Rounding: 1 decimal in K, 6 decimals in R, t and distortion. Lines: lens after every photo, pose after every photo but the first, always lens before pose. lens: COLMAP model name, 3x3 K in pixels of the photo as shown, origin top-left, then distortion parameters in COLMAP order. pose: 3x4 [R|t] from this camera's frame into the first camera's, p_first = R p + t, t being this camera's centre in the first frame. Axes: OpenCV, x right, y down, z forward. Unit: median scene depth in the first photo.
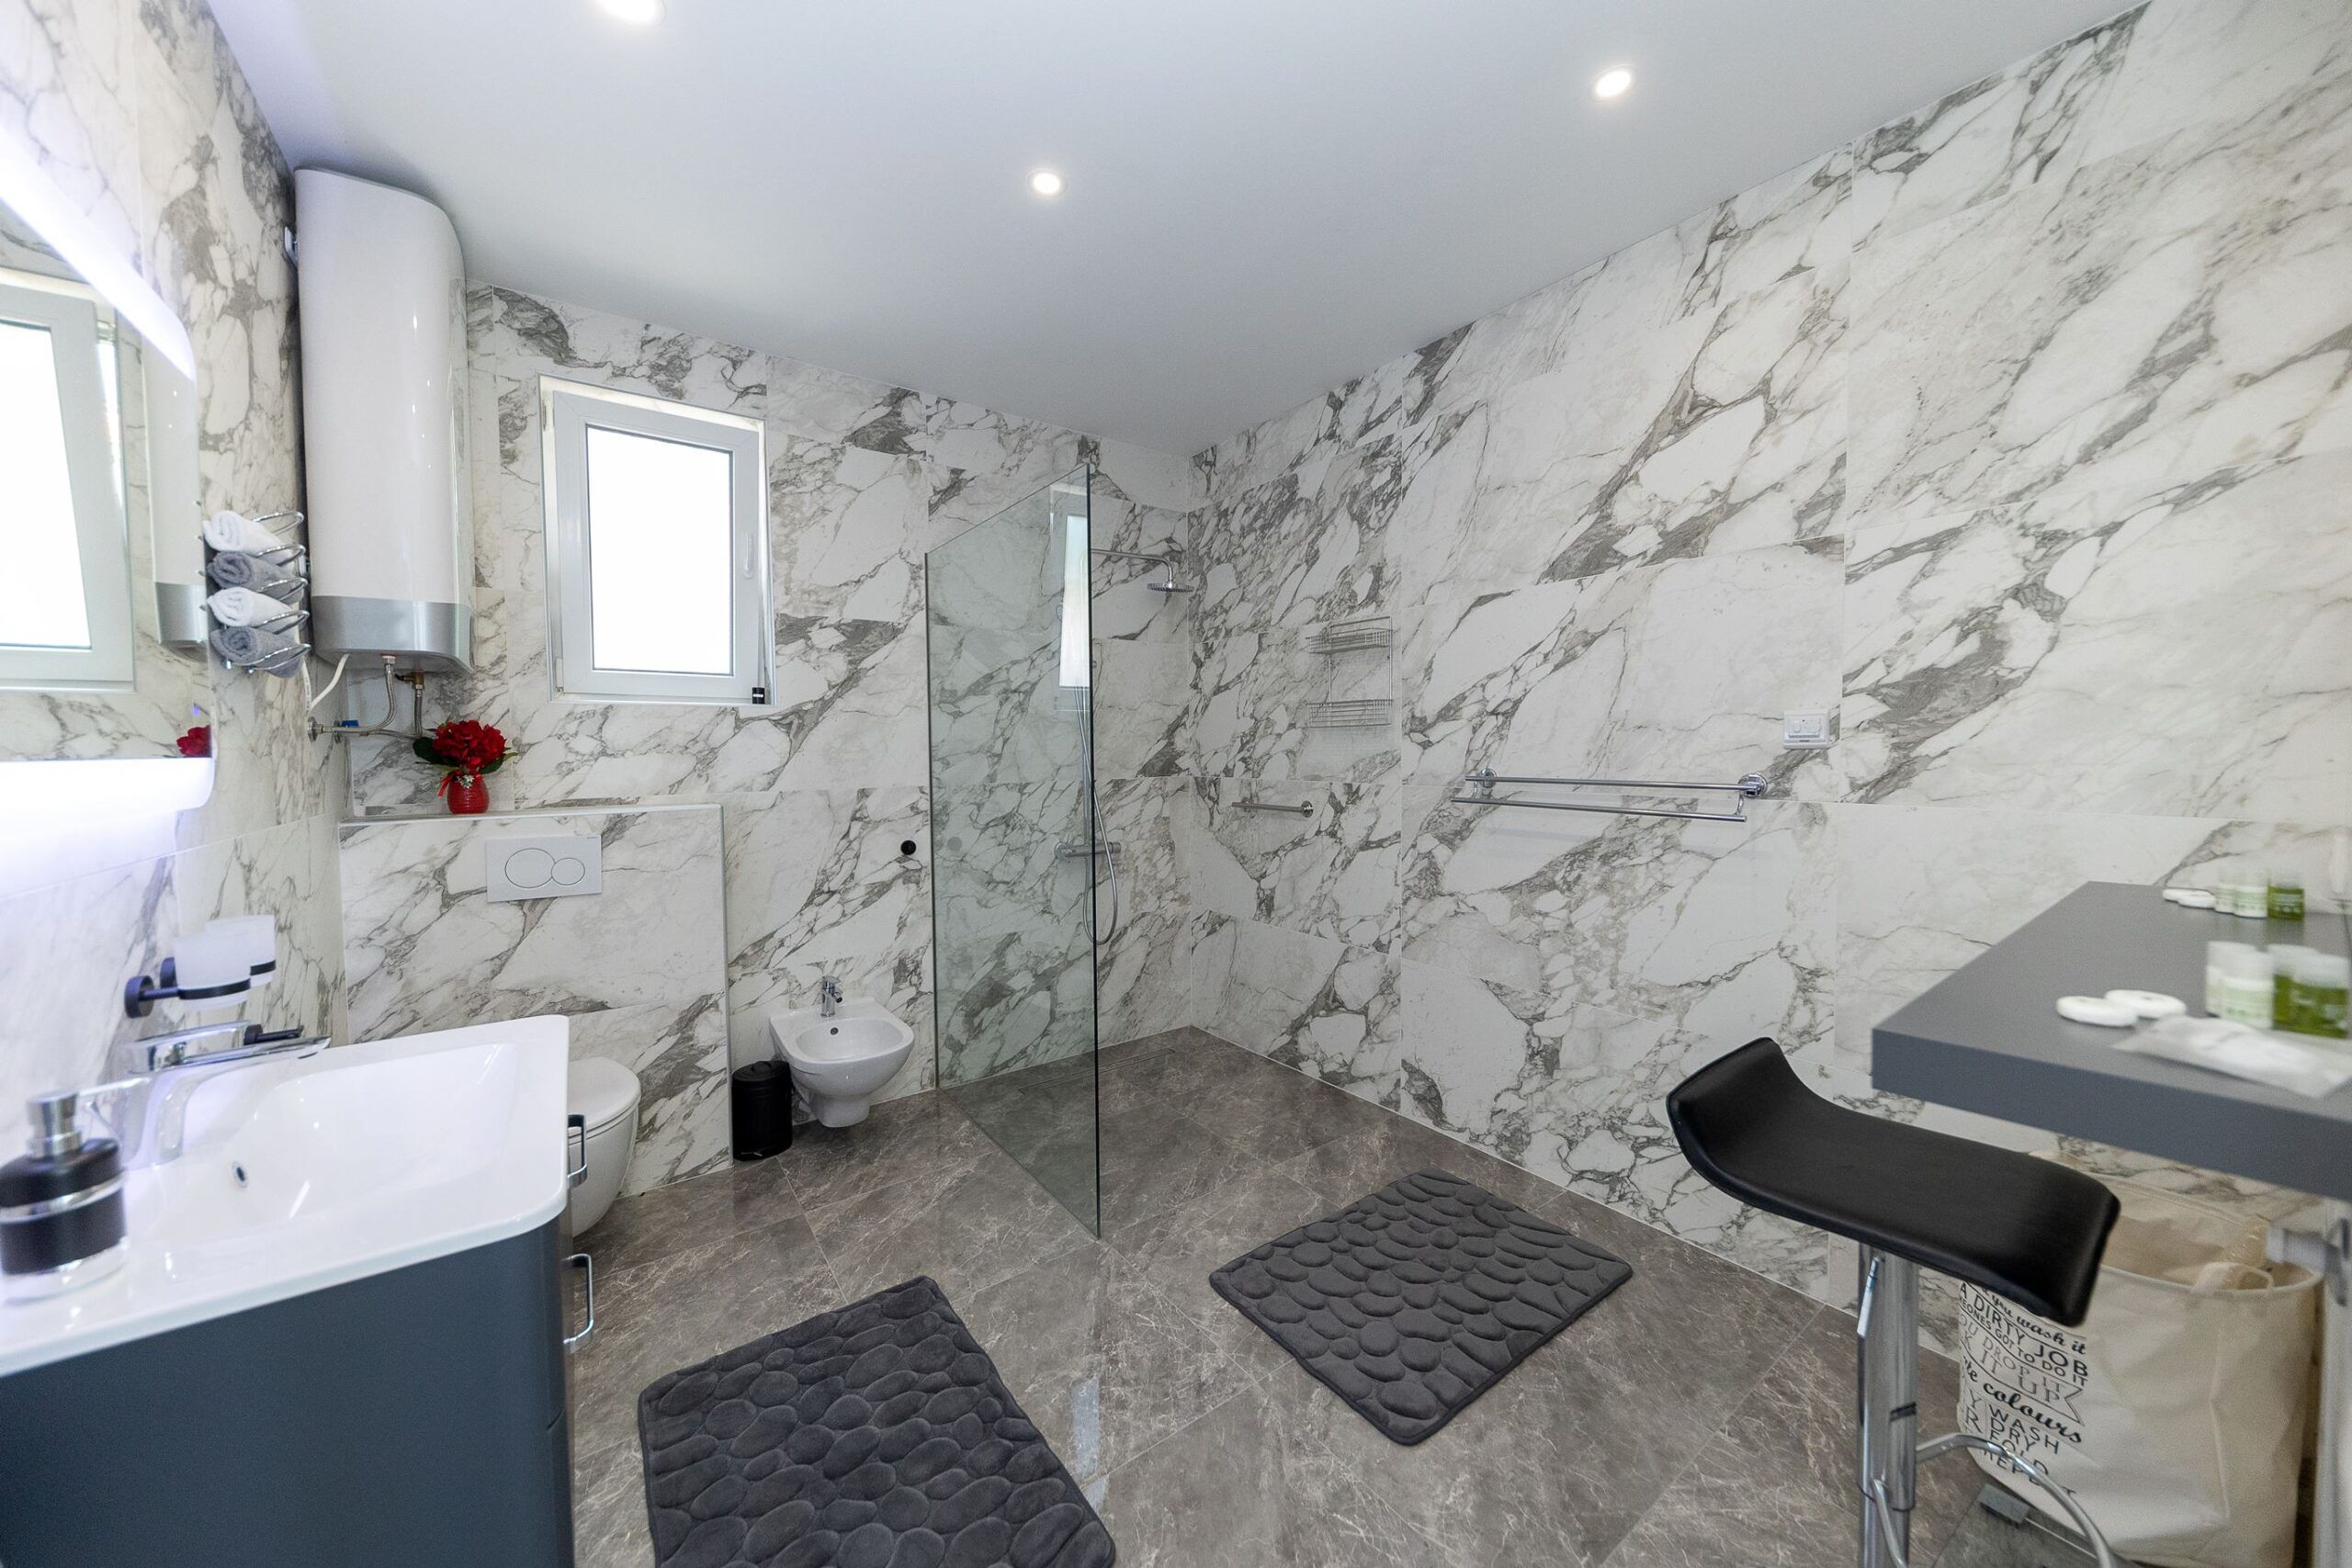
lens RADIAL K [[820.5, 0, 1183.8], [0, 820.5, 769.8], [0, 0, 1]] dist [-0.000655, -0.000235]
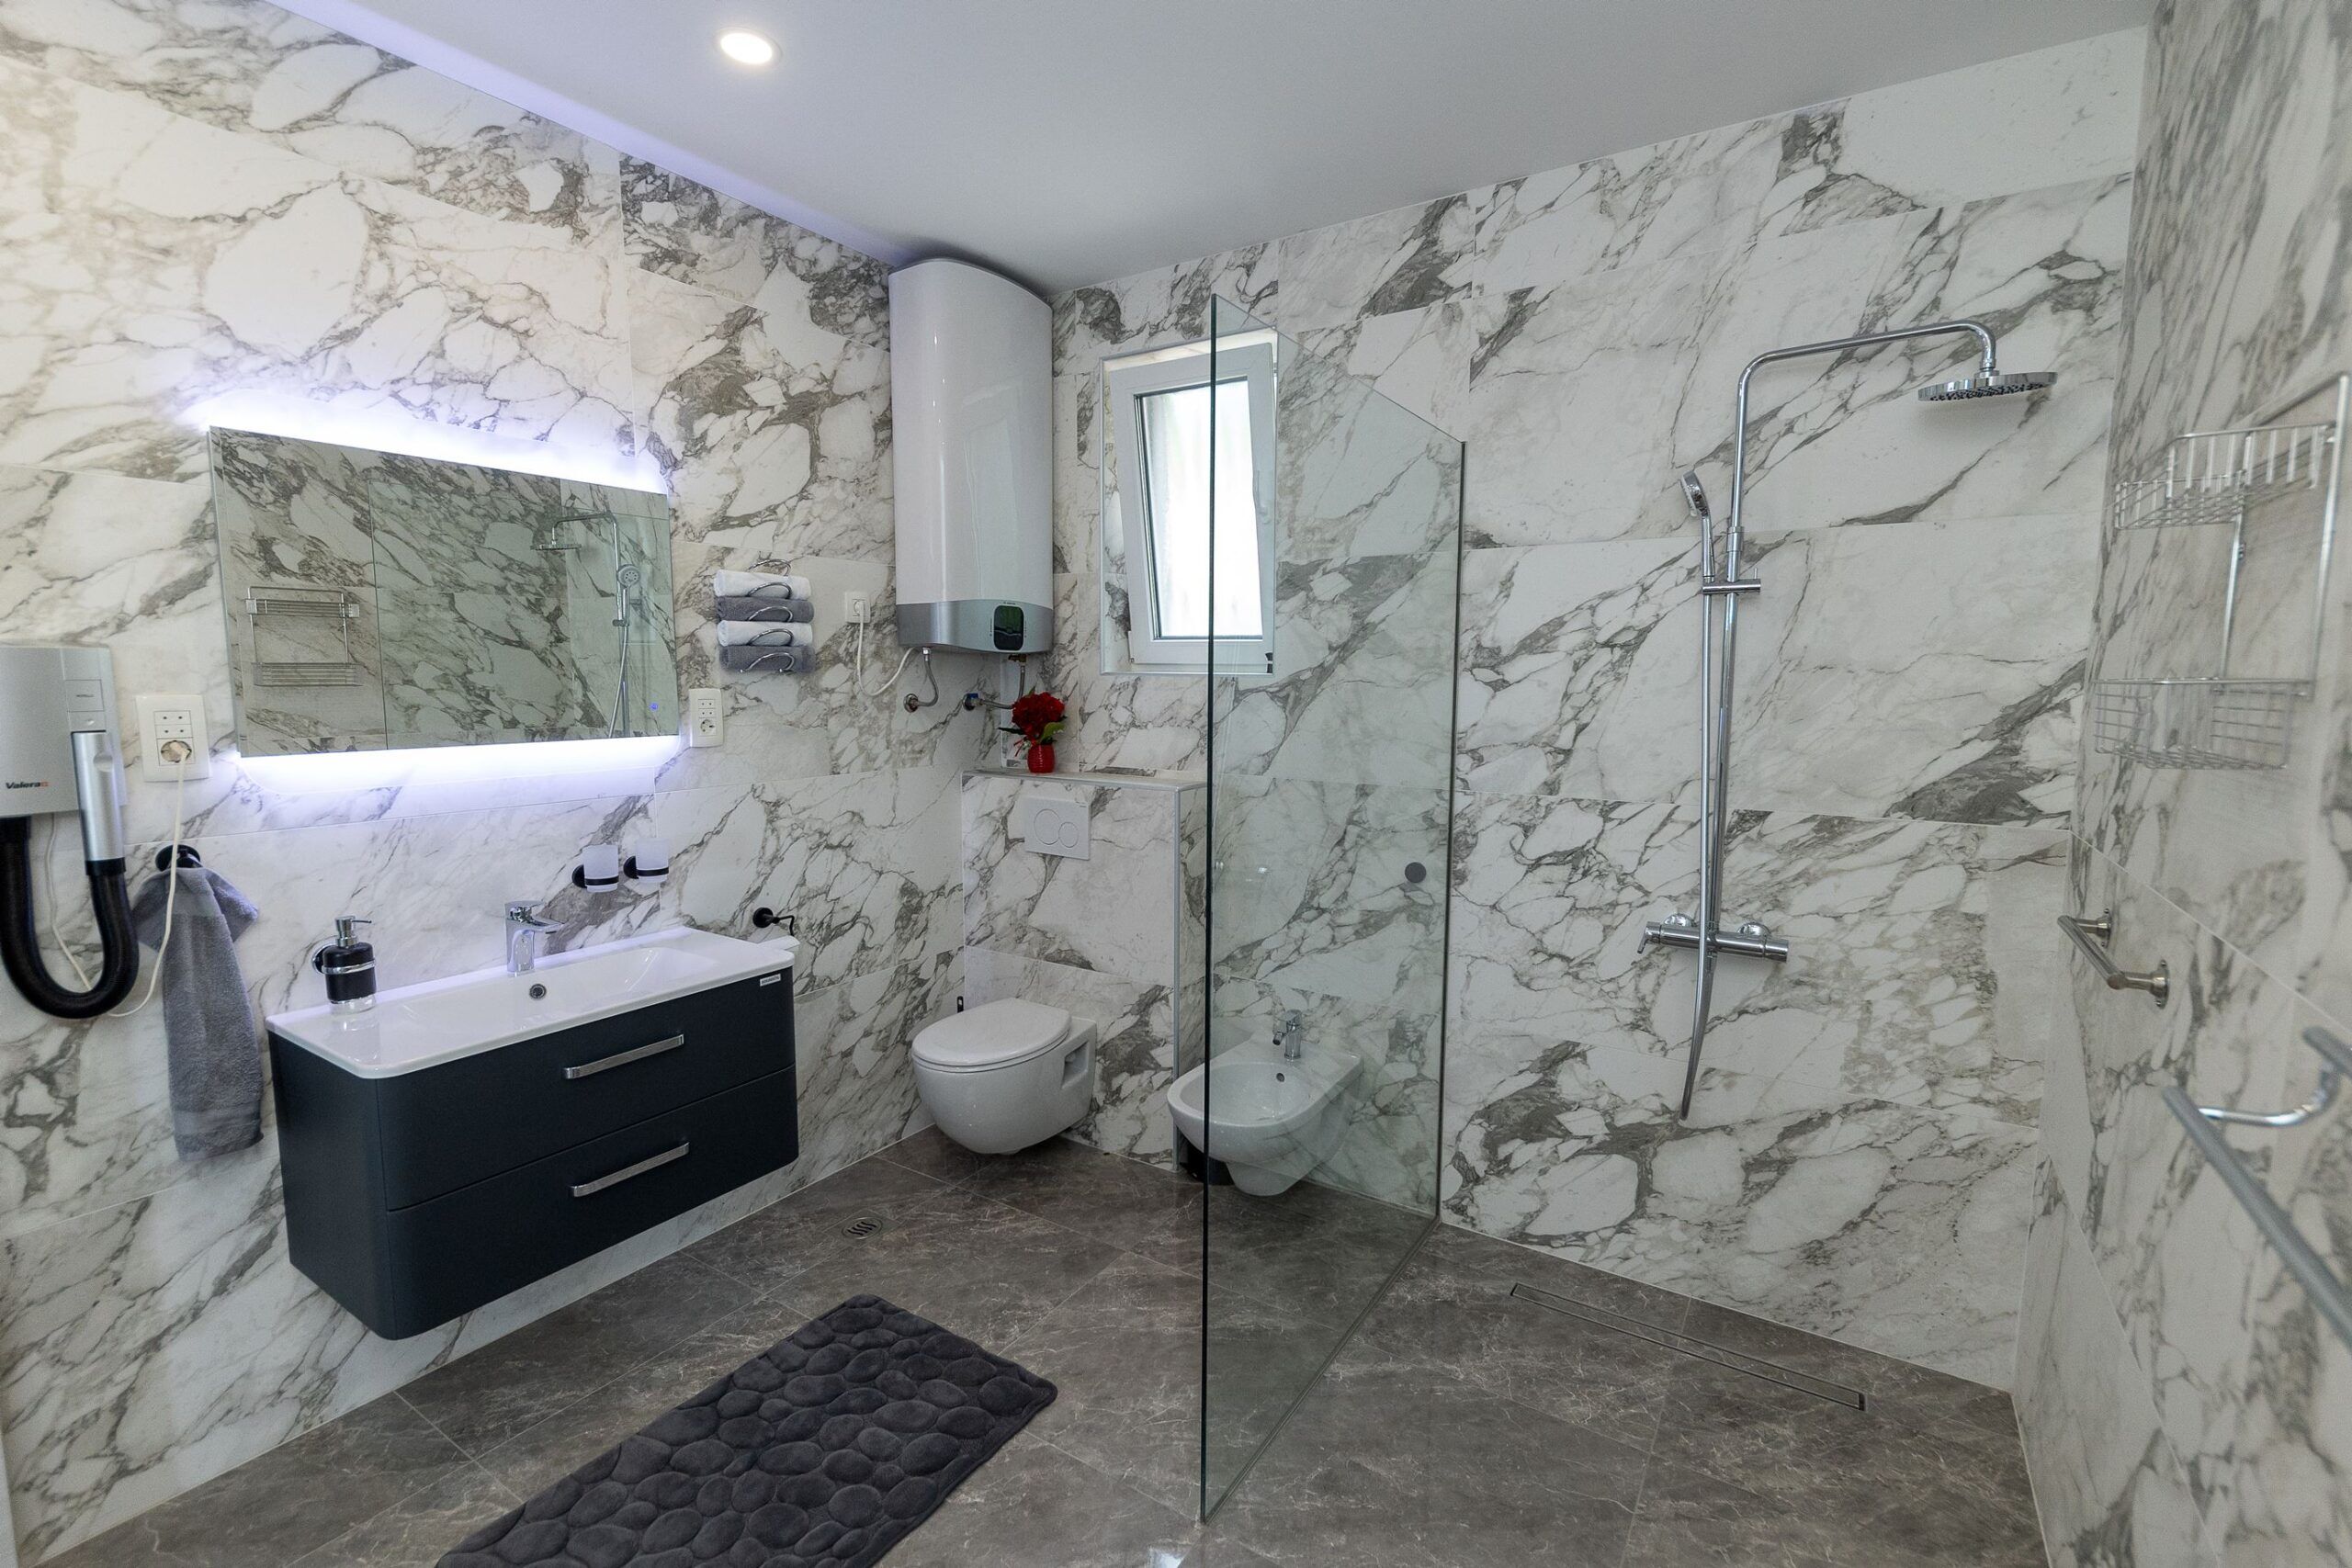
lens RADIAL K [[1023.9, 0, 1176.0], [0, 1023.9, 784.0], [0, 0, 1]] dist [-0.001170, -0.000198]
pose [[0.352006, 0.109718, -0.929545, 0.503022], [-0.038357, 0.993963, 0.102797, -0.079884], [0.935211, -0.000531, 0.354089, 0.604618]]
